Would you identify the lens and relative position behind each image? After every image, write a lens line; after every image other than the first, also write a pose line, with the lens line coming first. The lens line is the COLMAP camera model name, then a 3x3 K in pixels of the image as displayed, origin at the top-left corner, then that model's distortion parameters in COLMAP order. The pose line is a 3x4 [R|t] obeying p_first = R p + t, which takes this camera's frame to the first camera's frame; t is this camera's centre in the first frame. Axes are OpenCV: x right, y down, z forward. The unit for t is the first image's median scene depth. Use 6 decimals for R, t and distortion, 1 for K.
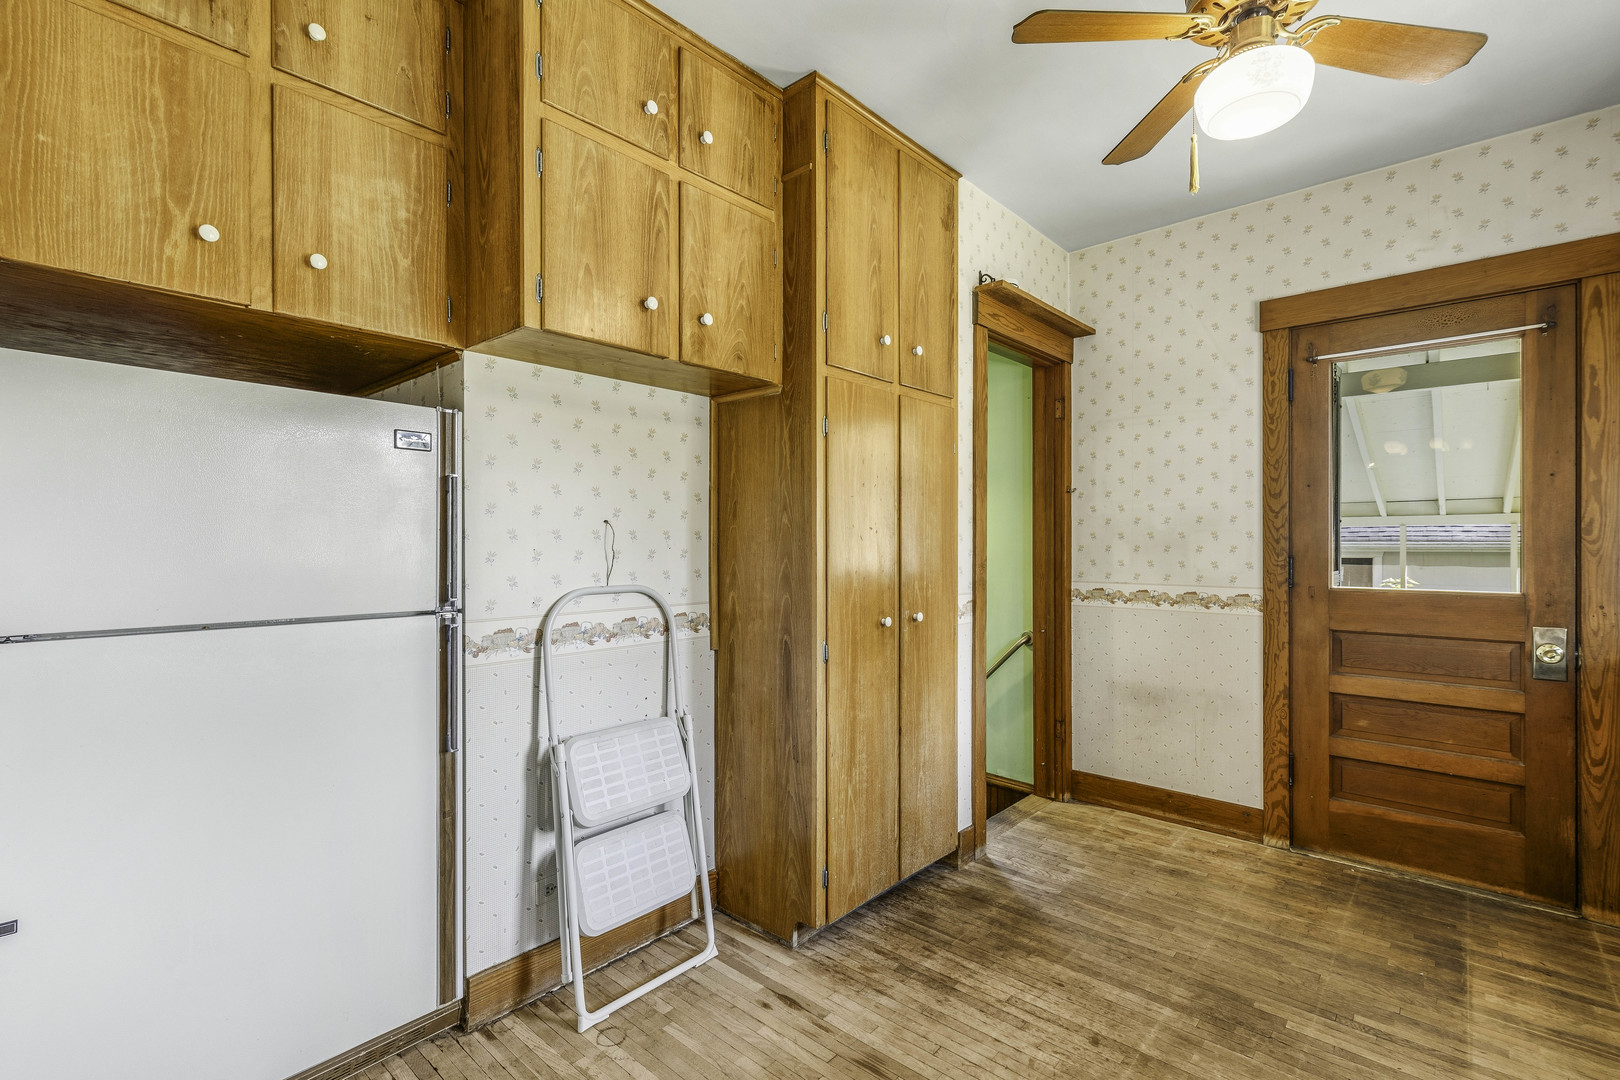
lens RADIAL K [[734.1, 0, 810.4], [0, 734.1, 543.9], [0, 0, 1]] dist [0.004827, -0.002334]
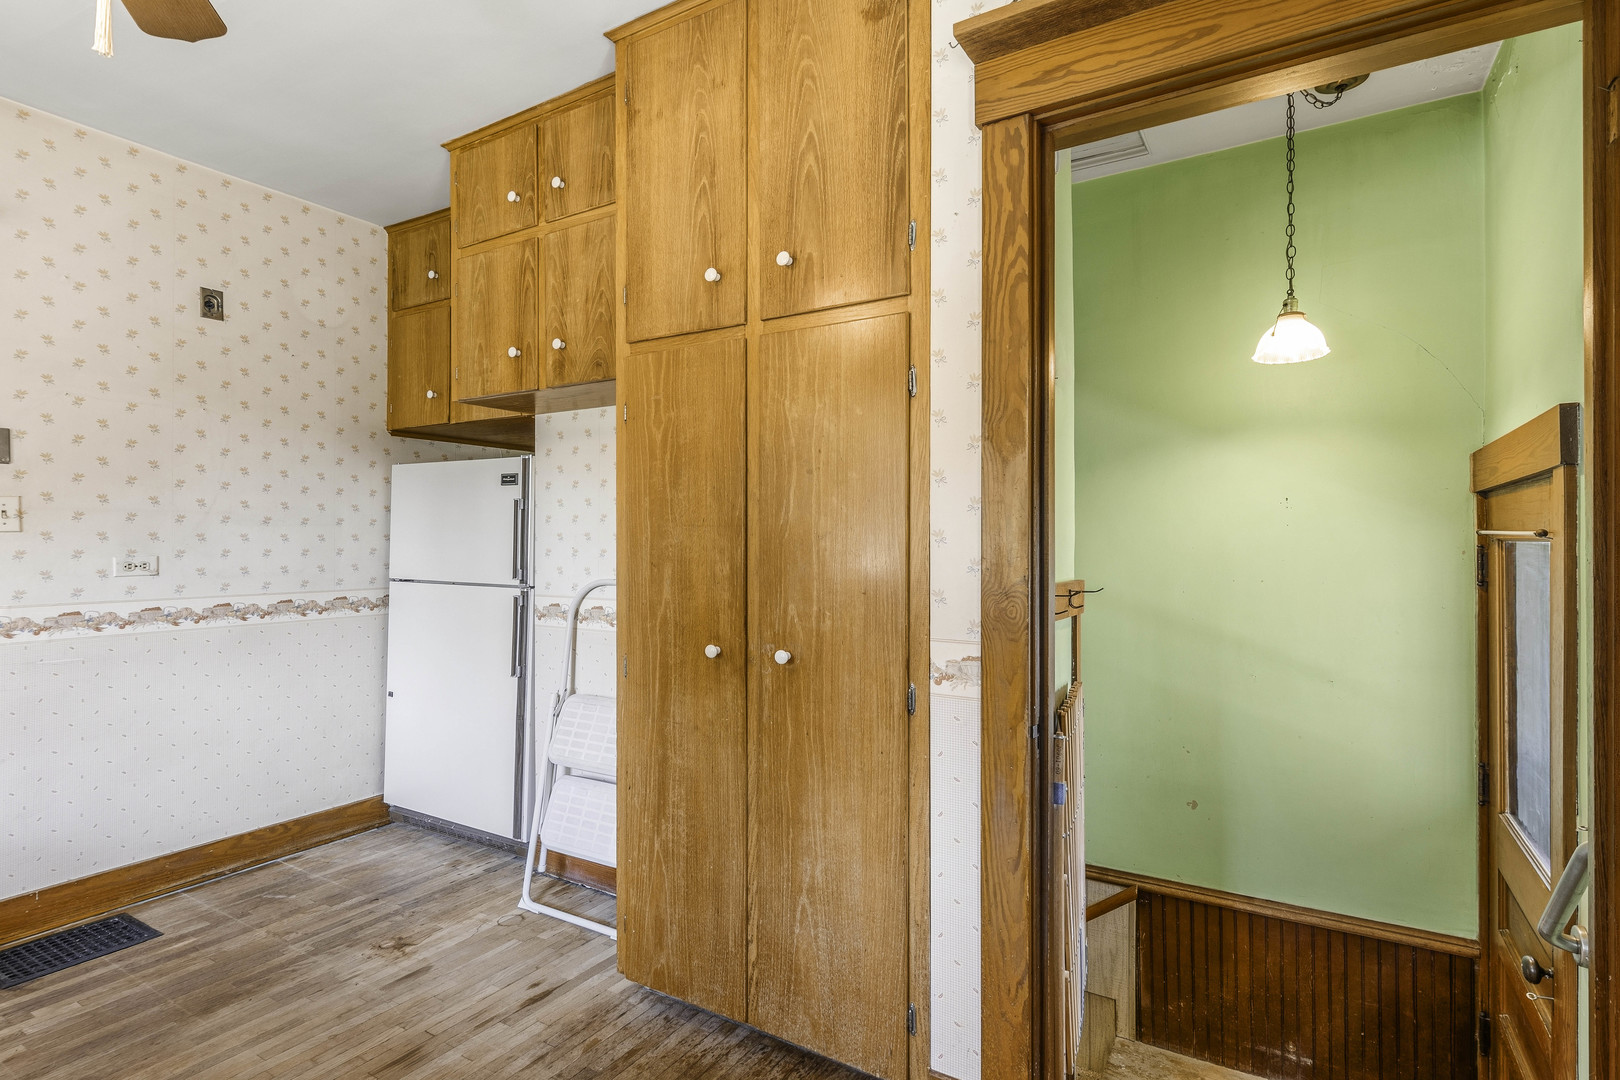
lens RADIAL K [[734.1, 0, 849.2], [0, 734.1, 539.5], [0, 0, 1]] dist [0.004827, -0.002334]
pose [[0.236045, -0.001433, -0.971741, 0.985589], [-0.006837, 0.999972, -0.003135, -0.006500], [0.971718, 0.007384, 0.236028, 1.095103]]
